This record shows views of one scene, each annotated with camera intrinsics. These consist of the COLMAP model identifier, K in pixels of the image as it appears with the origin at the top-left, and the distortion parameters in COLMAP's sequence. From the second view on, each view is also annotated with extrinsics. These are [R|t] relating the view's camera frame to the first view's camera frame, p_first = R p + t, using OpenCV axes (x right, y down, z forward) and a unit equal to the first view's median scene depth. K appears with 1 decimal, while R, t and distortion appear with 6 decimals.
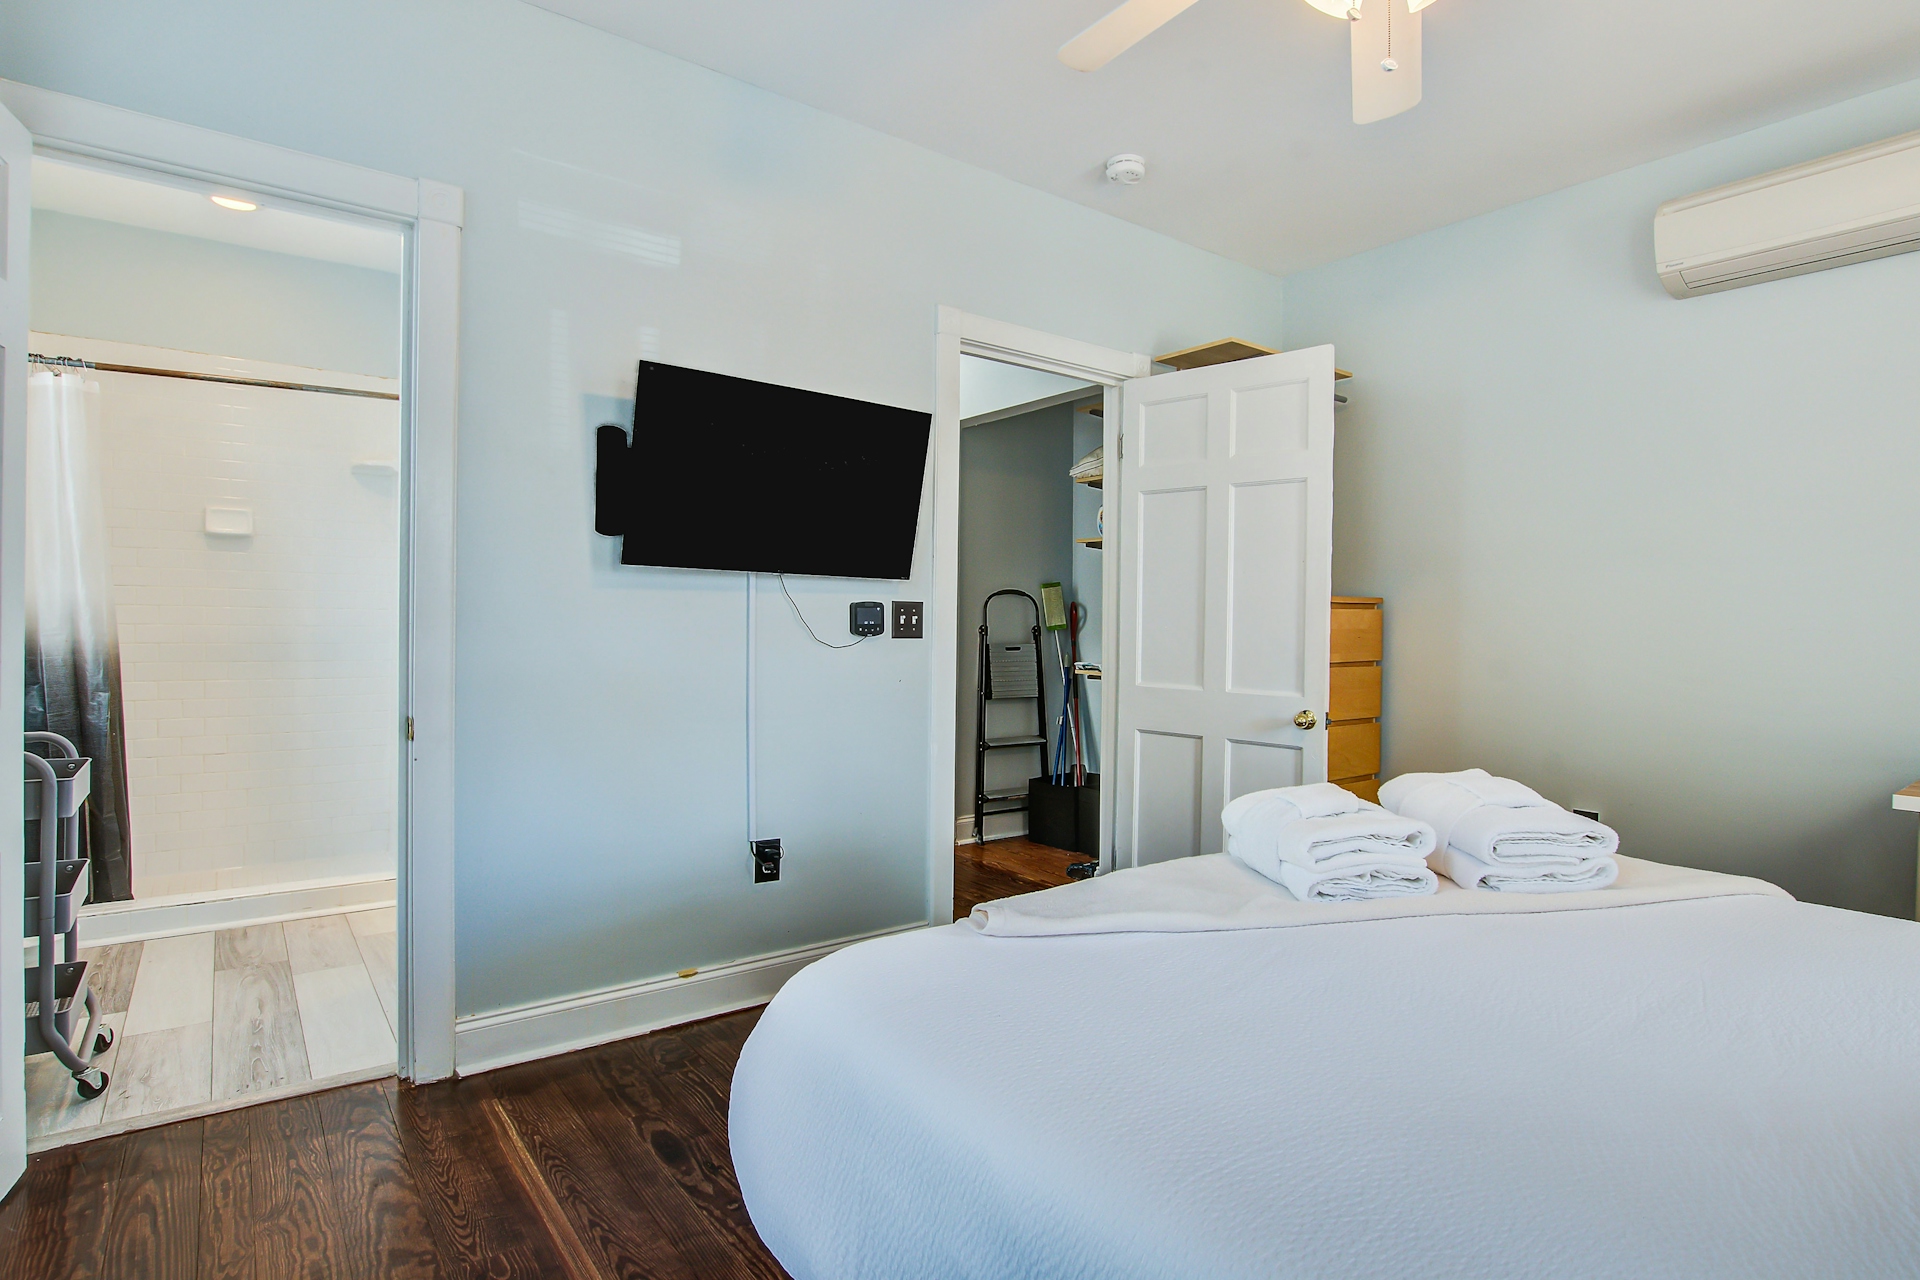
lens RADIAL K [[988.4, 0, 959.0], [0, 988.4, 632.0], [0, 0, 1]] dist [-0.027022, -0.001637]
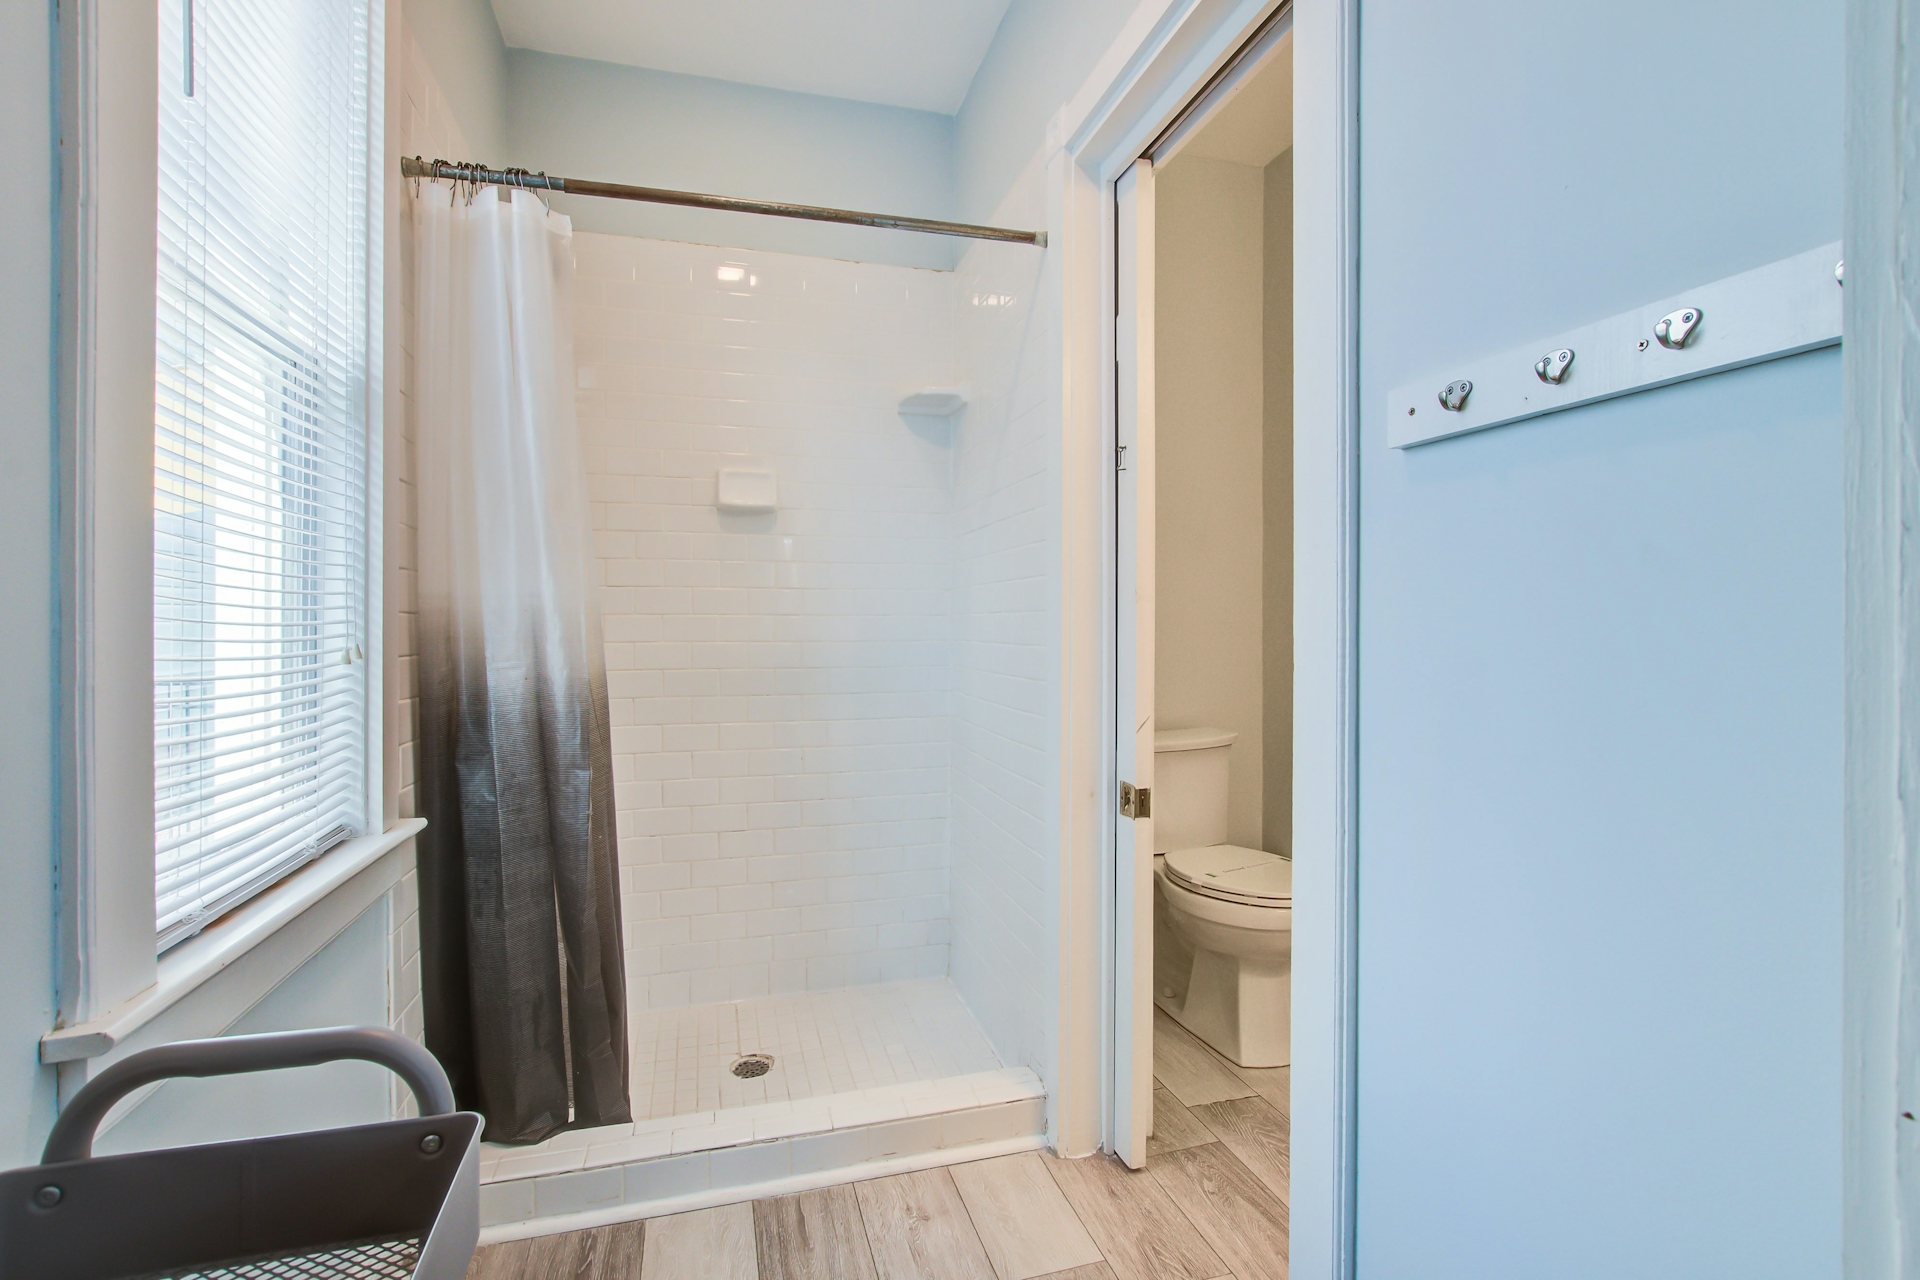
lens RADIAL K [[988.4, 0, 966.5], [0, 988.4, 641.7], [0, 0, 1]] dist [-0.027022, -0.001637]
pose [[0.924063, 0.003760, -0.382222, -0.460055], [0.002220, 0.999882, 0.015204, -0.019785], [0.382235, -0.014898, 0.923945, 0.557089]]
